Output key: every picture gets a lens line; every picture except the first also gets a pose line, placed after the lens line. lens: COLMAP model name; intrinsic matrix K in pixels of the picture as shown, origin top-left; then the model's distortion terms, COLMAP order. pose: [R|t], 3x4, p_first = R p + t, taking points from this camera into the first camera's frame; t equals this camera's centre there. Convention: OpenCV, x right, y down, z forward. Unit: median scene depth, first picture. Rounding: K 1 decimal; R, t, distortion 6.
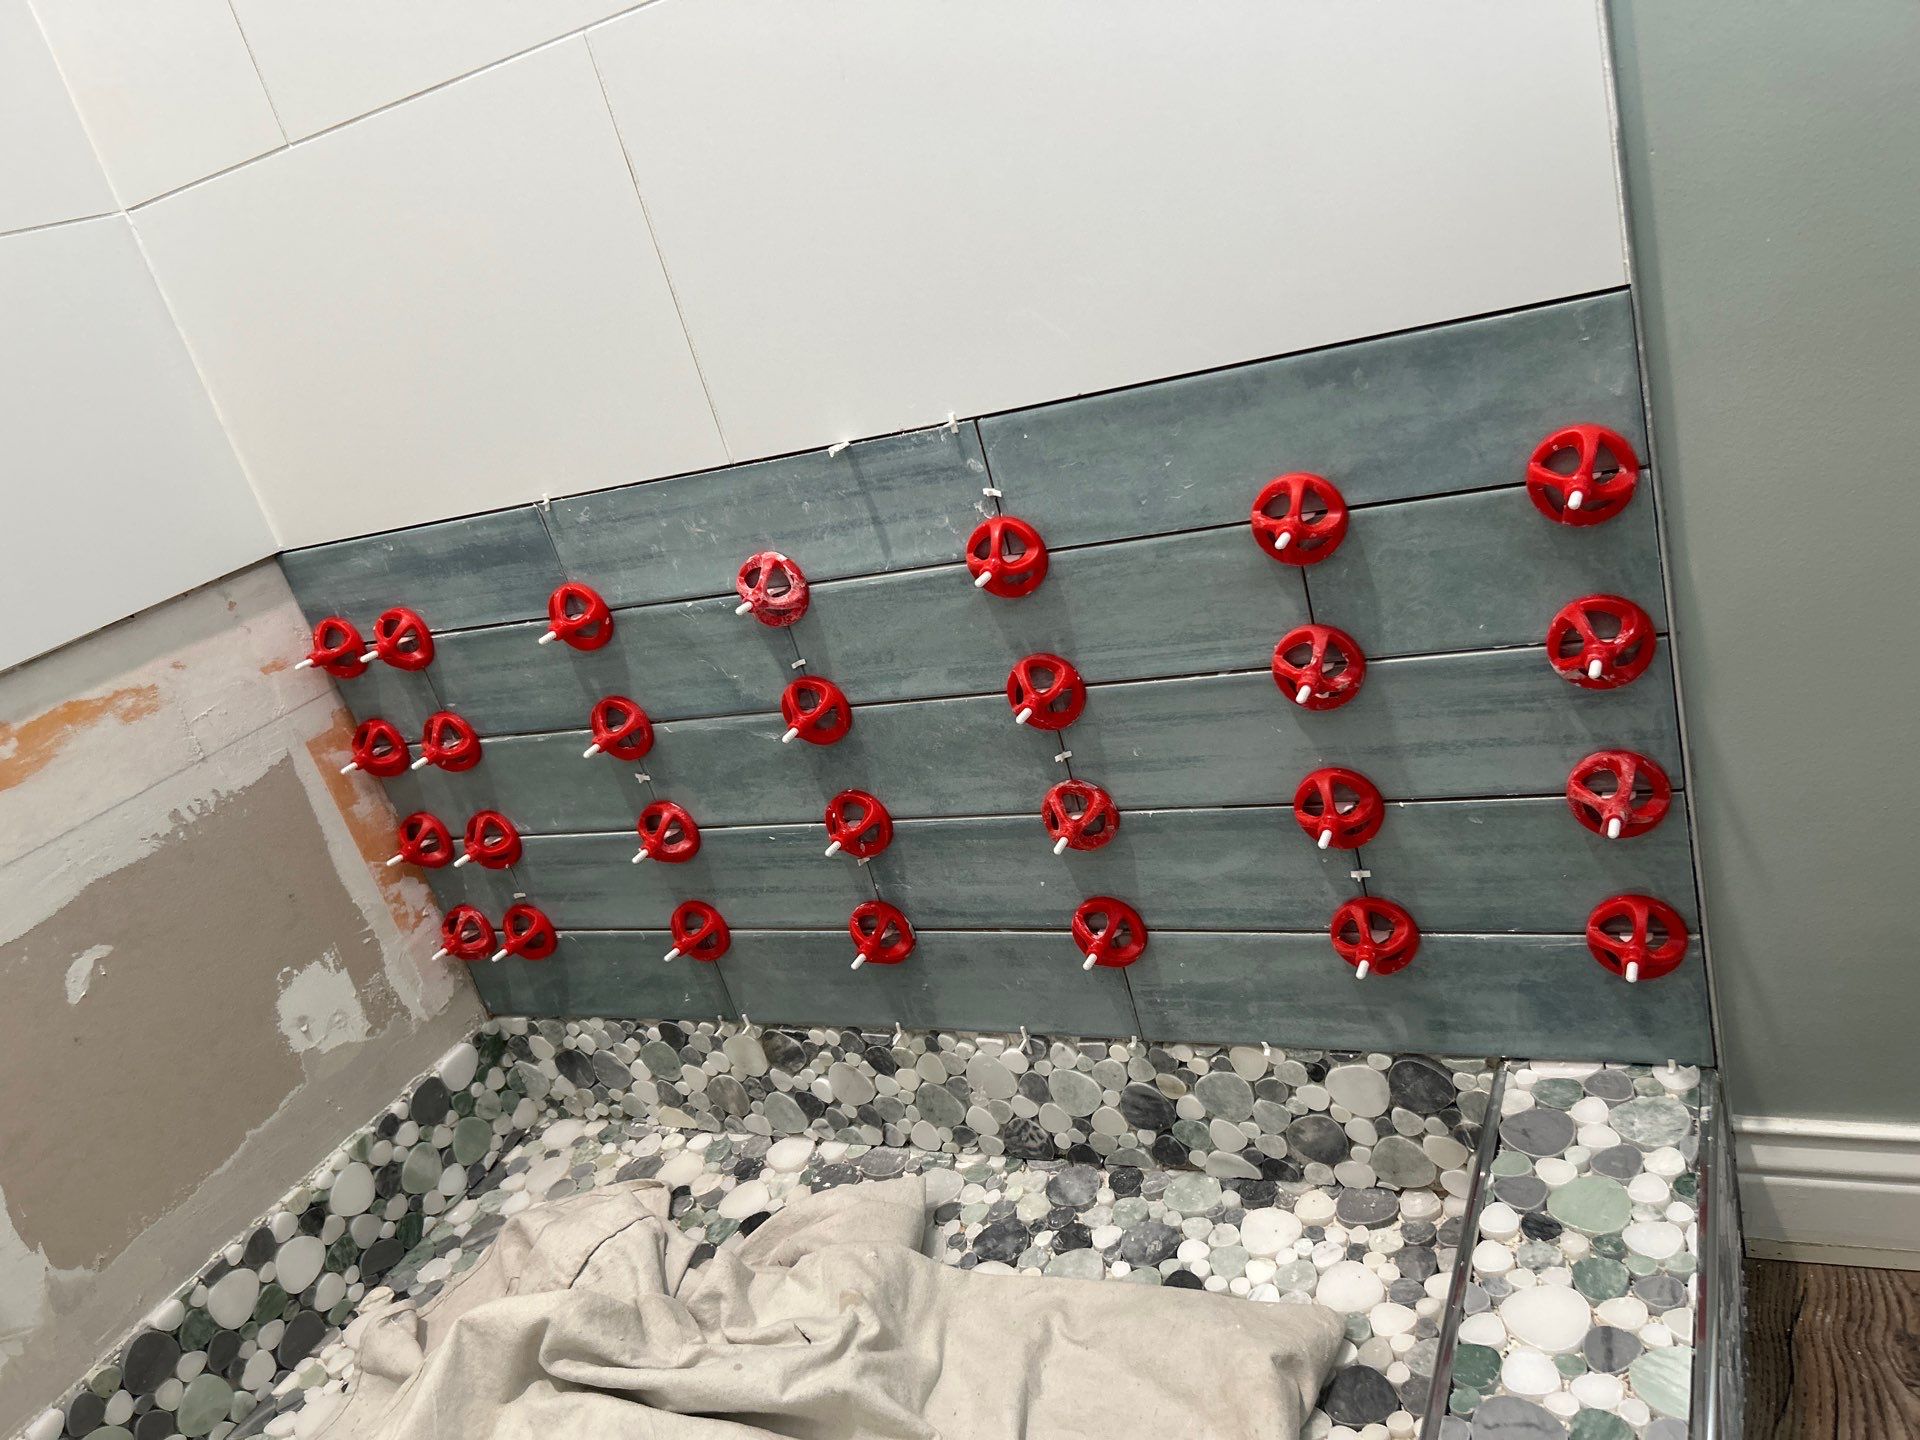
lens RADIAL K [[1460.4, 0, 968.1], [0, 1460.4, 706.9], [0, 0, 1]] dist [0.037006, -0.024196]
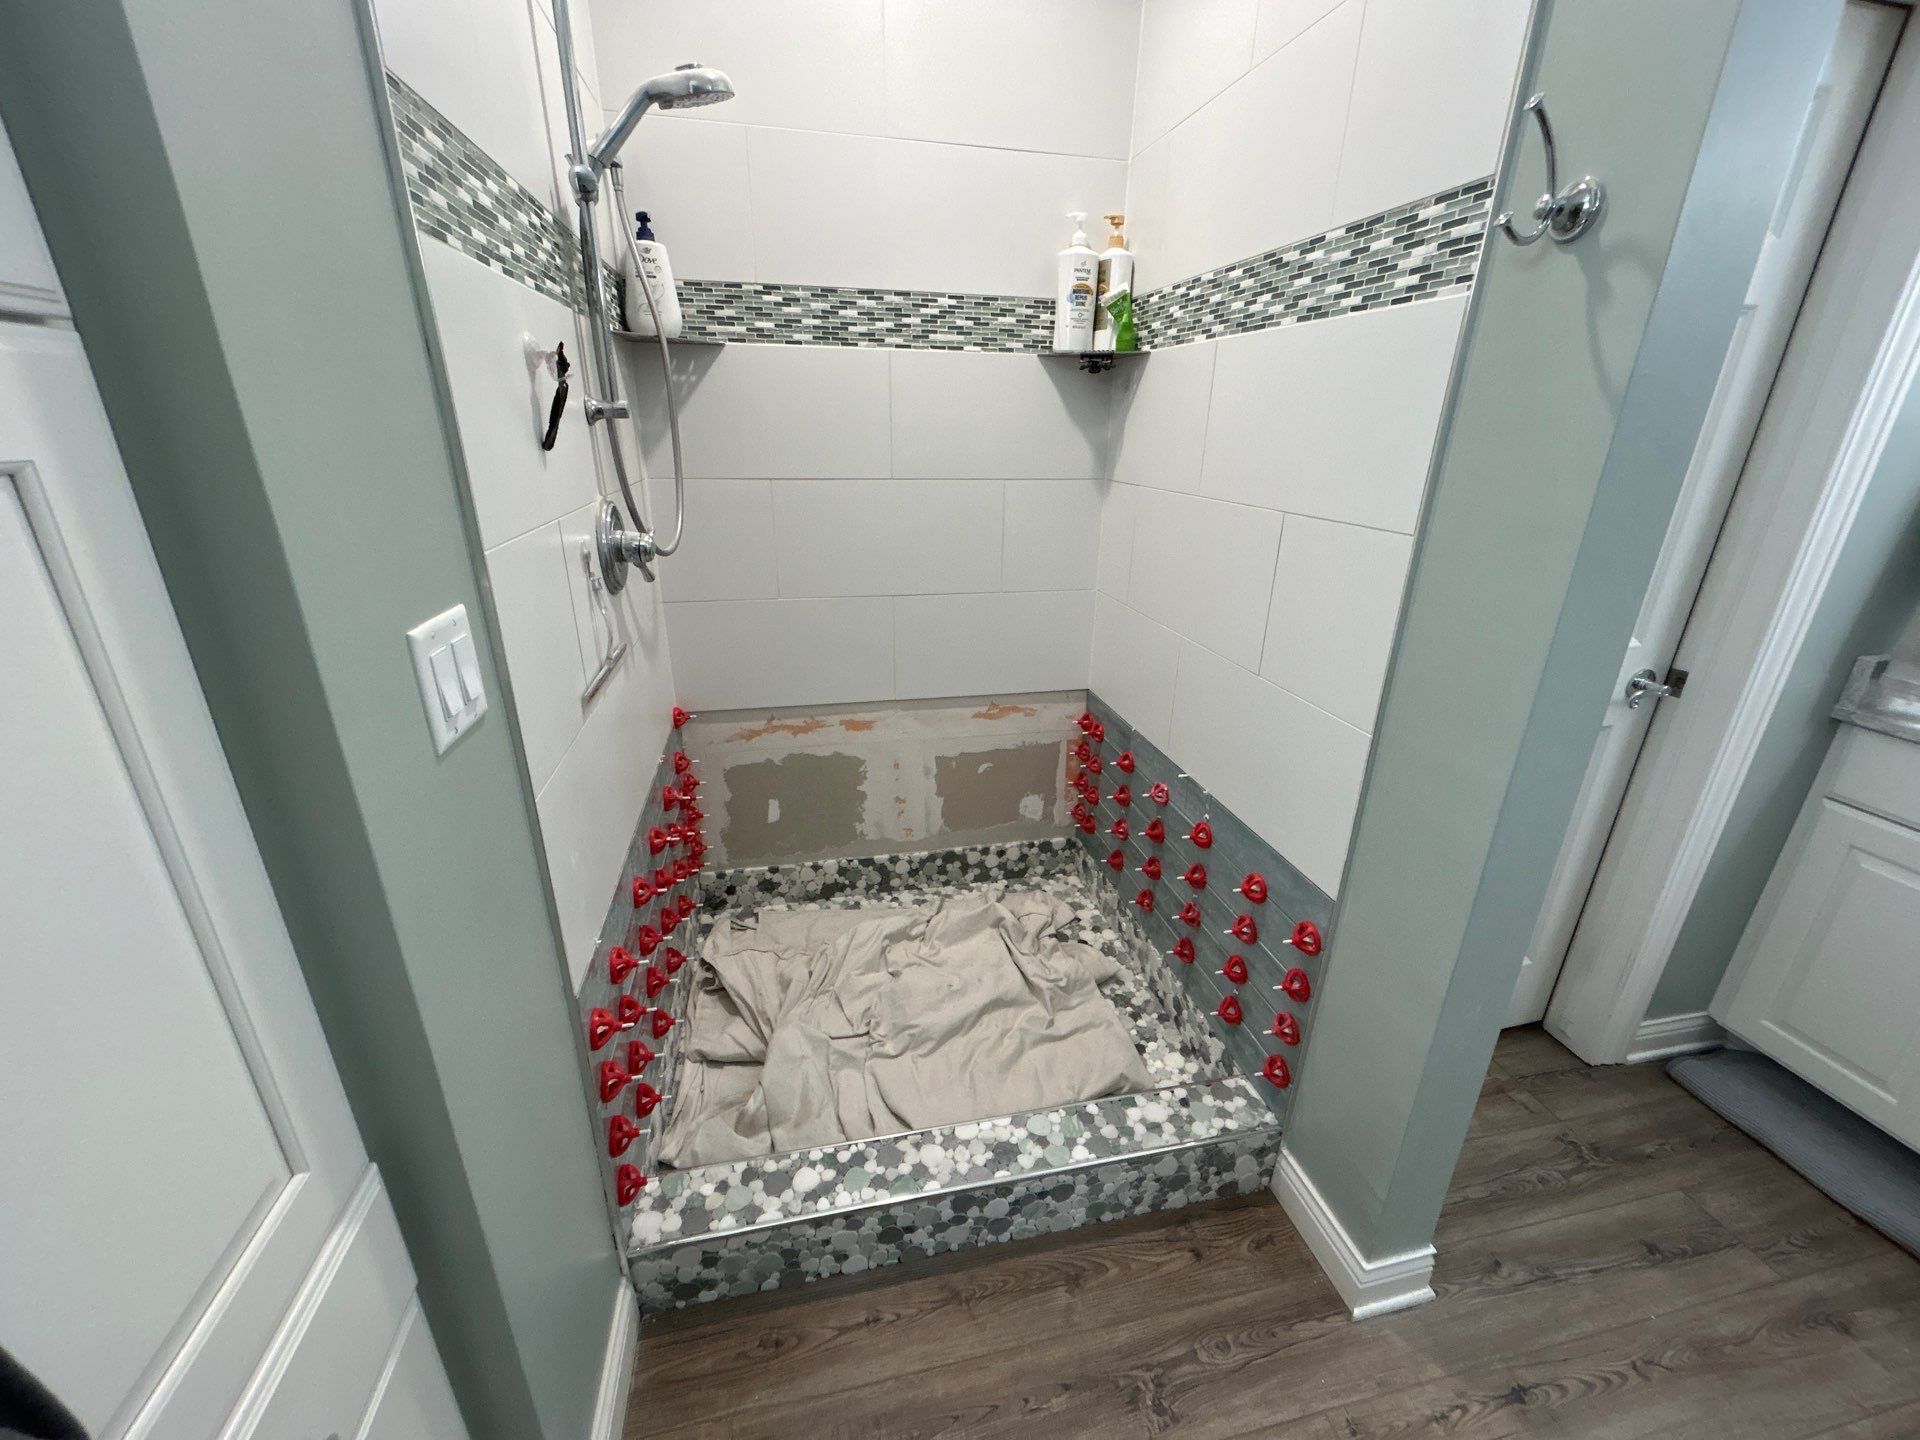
lens RADIAL K [[767.4, 0, 961.0], [0, 767.4, 712.4], [0, 0, 1]] dist [-0.004709, 0.002026]
pose [[0.585331, 0.527184, -0.616006, 0.493803], [-0.447481, 0.843614, 0.296776, -0.478688], [0.676127, 0.101939, 0.729699, -0.487935]]
